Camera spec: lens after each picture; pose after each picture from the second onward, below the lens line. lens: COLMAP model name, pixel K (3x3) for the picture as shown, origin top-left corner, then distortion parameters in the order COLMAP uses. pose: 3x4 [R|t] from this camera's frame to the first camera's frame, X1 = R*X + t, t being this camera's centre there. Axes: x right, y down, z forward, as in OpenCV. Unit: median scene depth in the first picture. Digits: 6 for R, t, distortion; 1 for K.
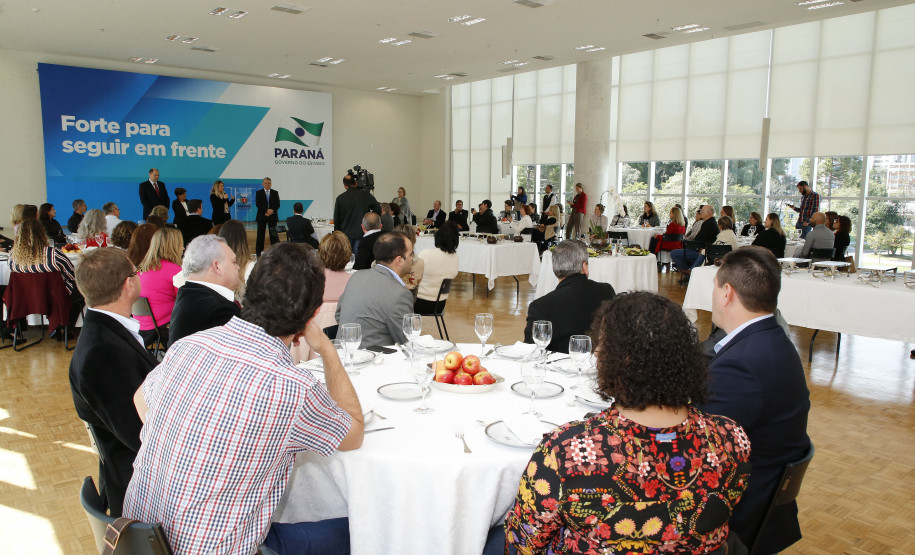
lens RADIAL K [[641.8, 0, 442.4], [0, 641.8, 274.4], [0, 0, 1]] dist [-0.035157, 0.022620]
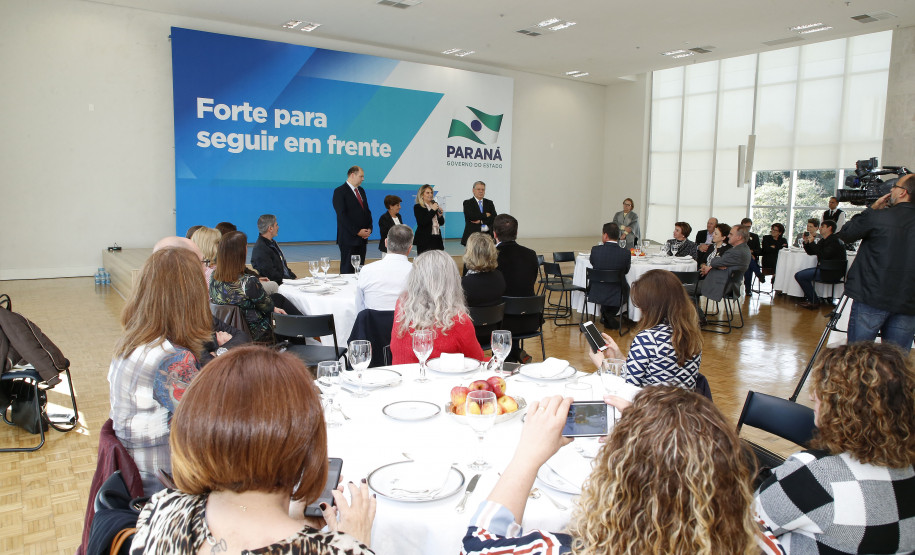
lens RADIAL K [[638.9, 0, 457.5], [0, 638.9, 277.5], [0, 0, 1]] dist [-0.058144, 0.032994]
pose [[0.997394, 0.017813, -0.069917, -0.207318], [-0.018386, 0.999802, -0.007566, -0.033223], [0.069769, 0.008832, 0.997524, 0.244074]]
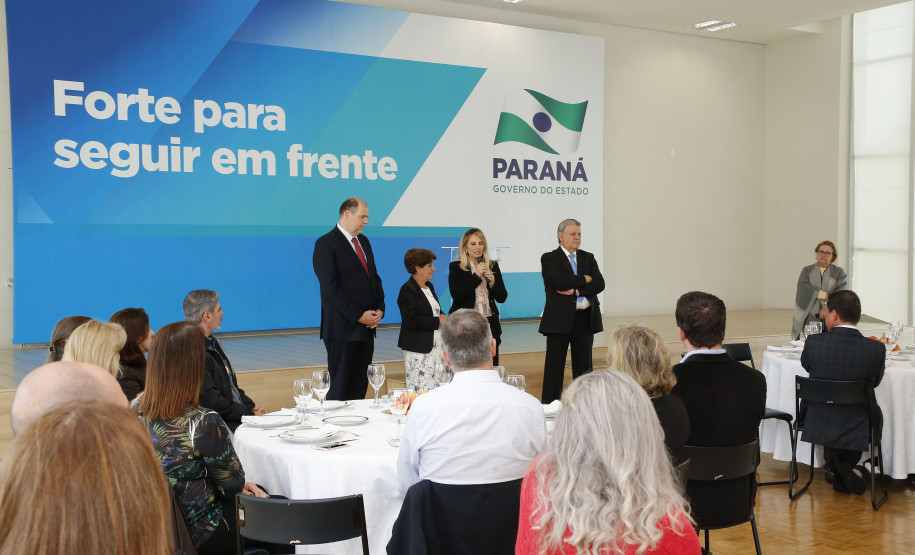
lens RADIAL K [[1082.0, 0, 457.5], [0, 1082.0, 277.5], [0, 0, 1]] dist [0.143986, 0.008249]
pose [[0.995075, -0.011116, -0.098500, -0.229571], [0.001015, 0.994783, -0.102008, -0.039309], [0.099120, 0.101406, 0.989895, 0.272881]]
